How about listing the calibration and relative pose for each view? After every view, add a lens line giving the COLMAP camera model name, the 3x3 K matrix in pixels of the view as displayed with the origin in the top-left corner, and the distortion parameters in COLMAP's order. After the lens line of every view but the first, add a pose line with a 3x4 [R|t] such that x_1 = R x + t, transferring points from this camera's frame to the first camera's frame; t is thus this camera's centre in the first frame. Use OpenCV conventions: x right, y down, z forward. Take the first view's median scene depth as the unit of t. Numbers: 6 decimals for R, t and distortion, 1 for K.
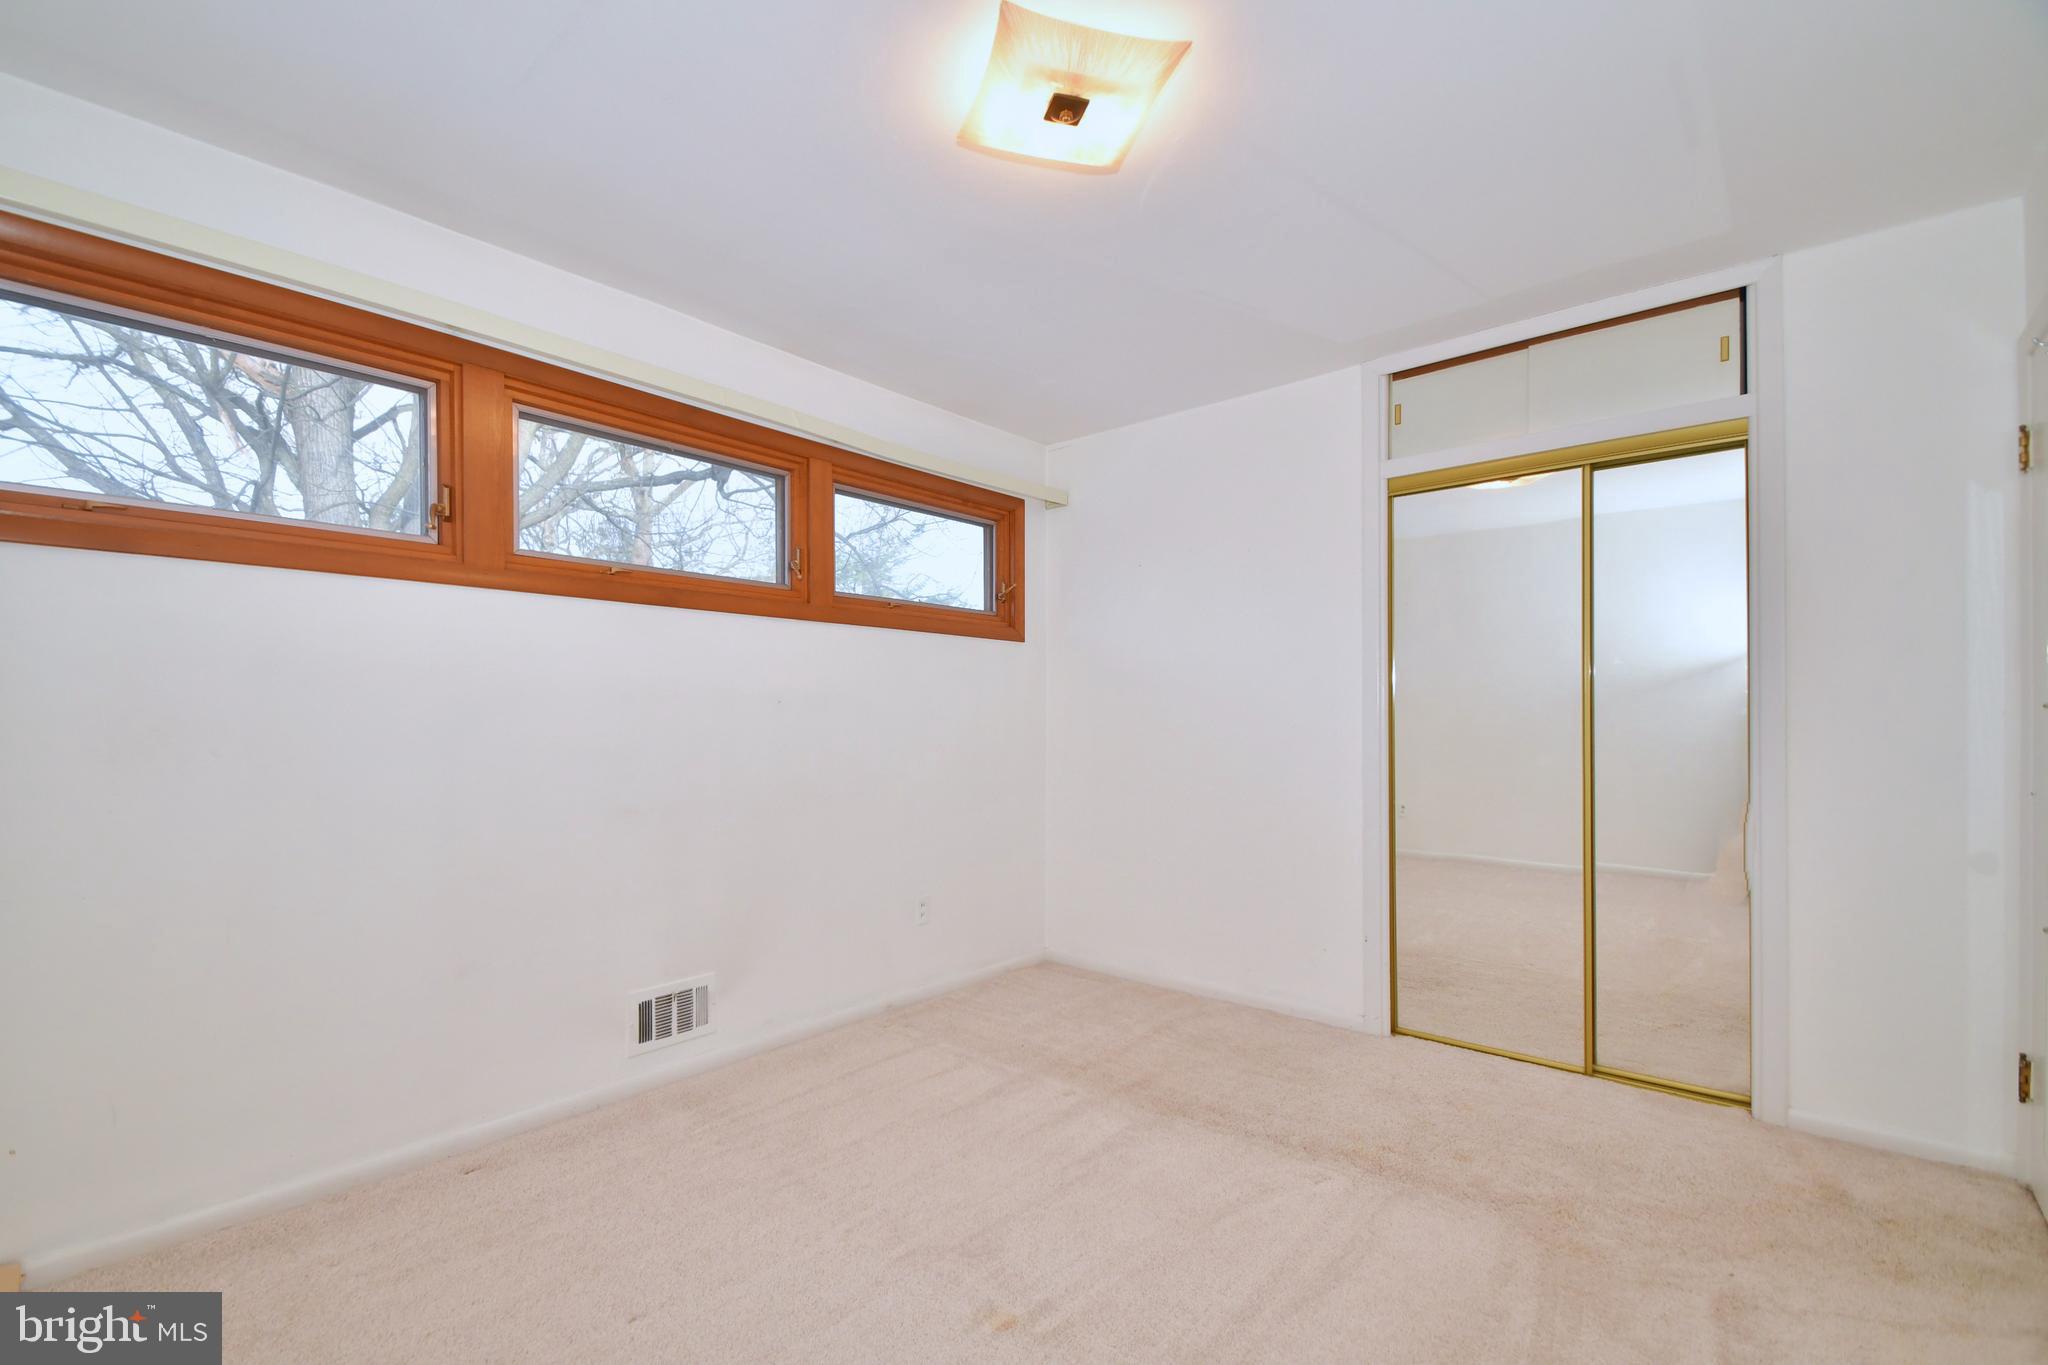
lens RADIAL K [[894.9, 0, 1000.5], [0, 894.9, 715.6], [0, 0, 1]] dist [0.019615, -0.013117]
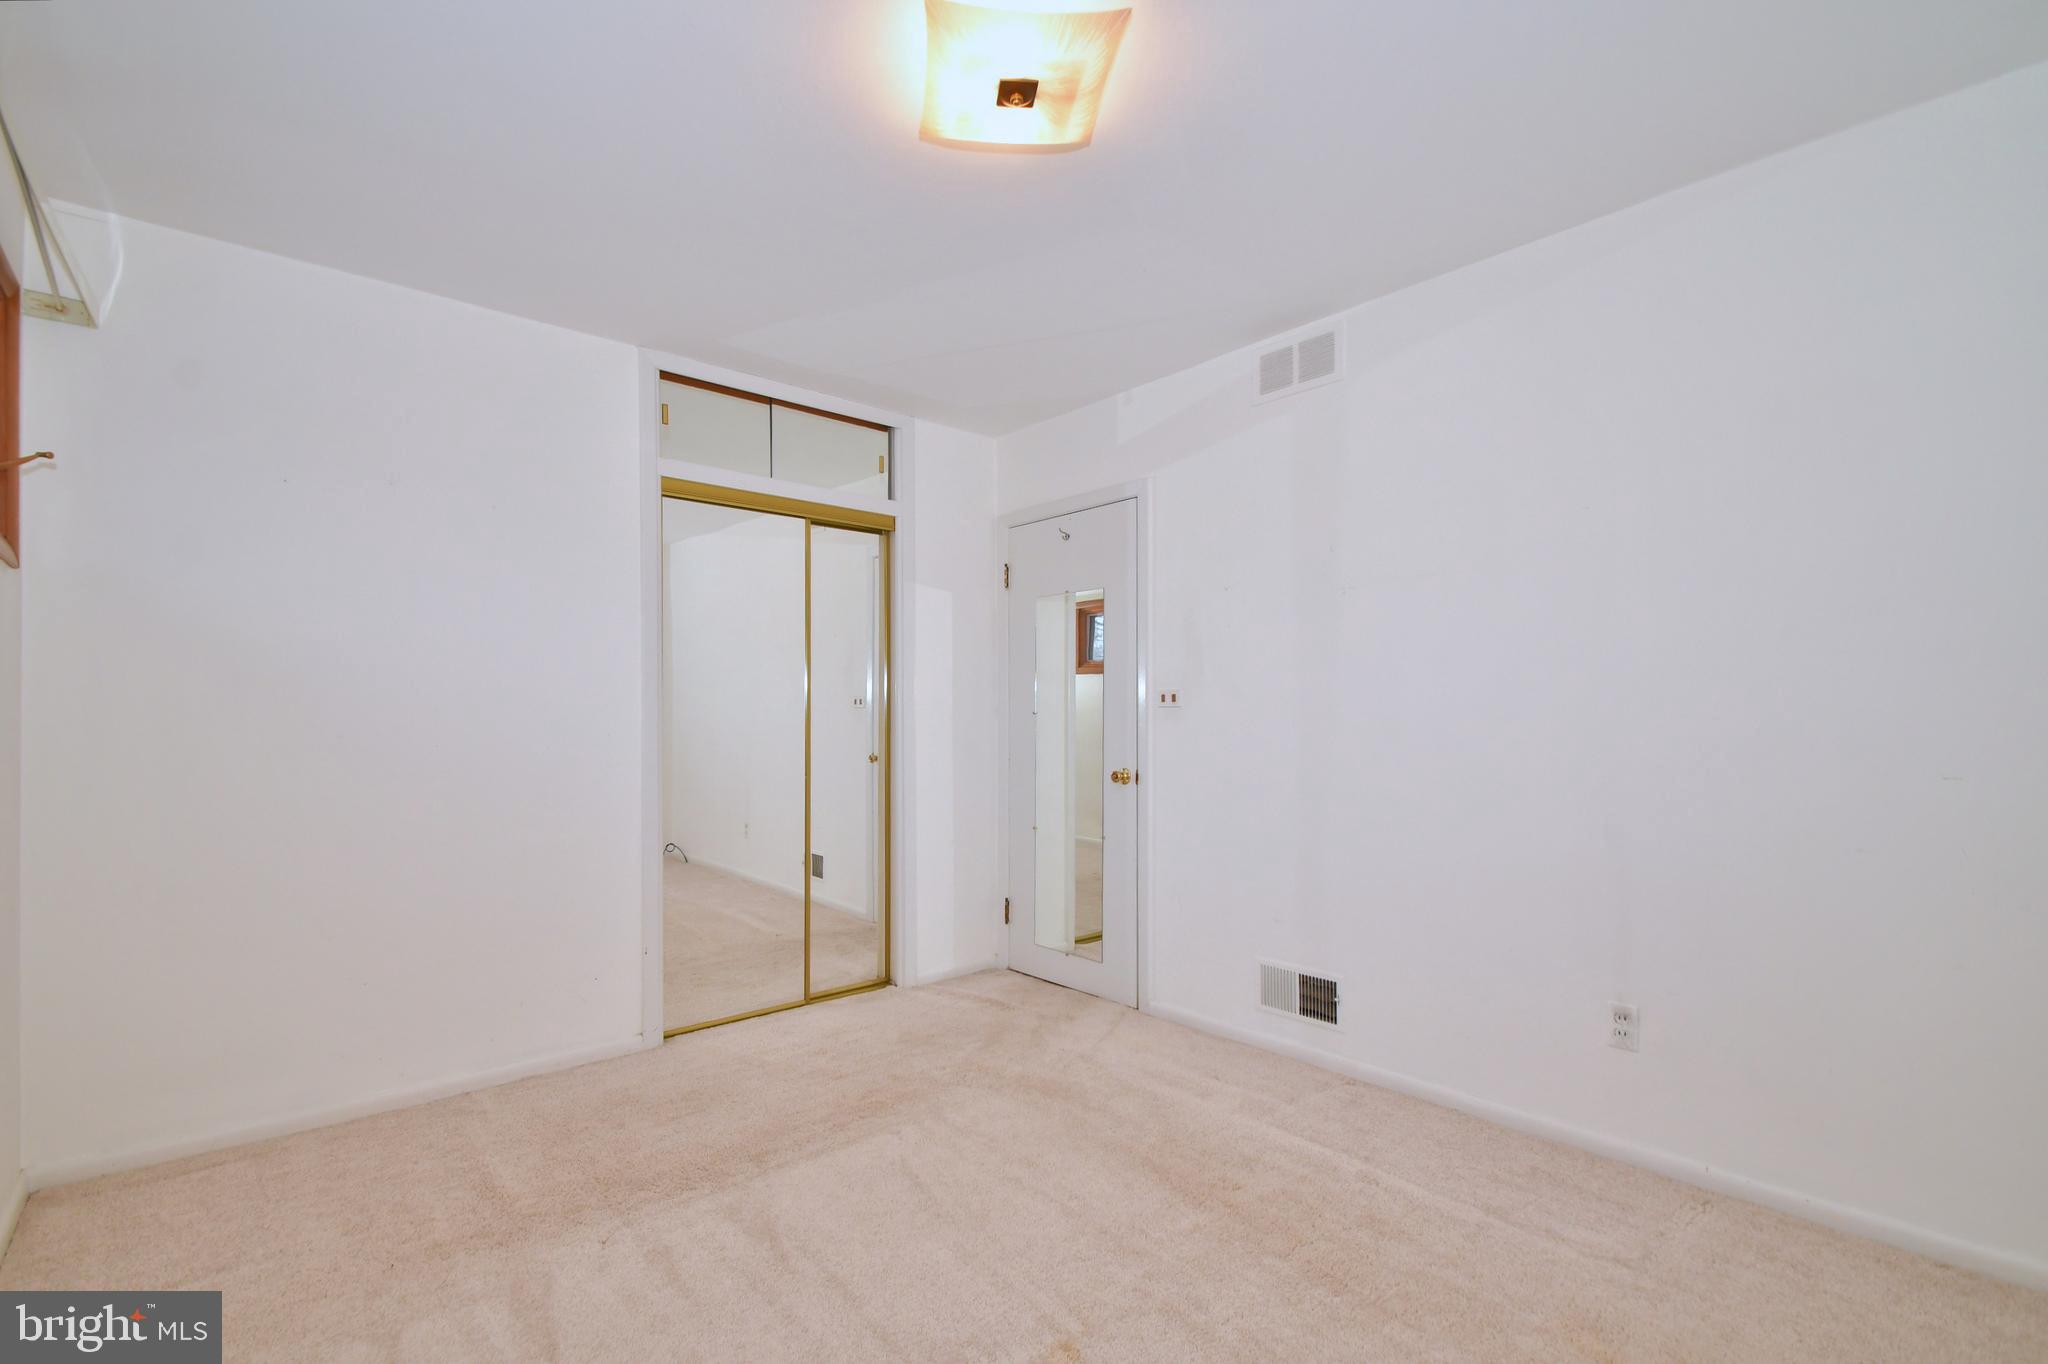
lens RADIAL K [[894.9, 0, 1000.5], [0, 894.9, 715.1], [0, 0, 1]] dist [0.019615, -0.013117]
pose [[0.156047, 0.009283, 0.987706, -0.571187], [0.002972, 0.999947, -0.009868, 0.011083], [-0.987745, 0.004475, 0.156011, 0.570339]]
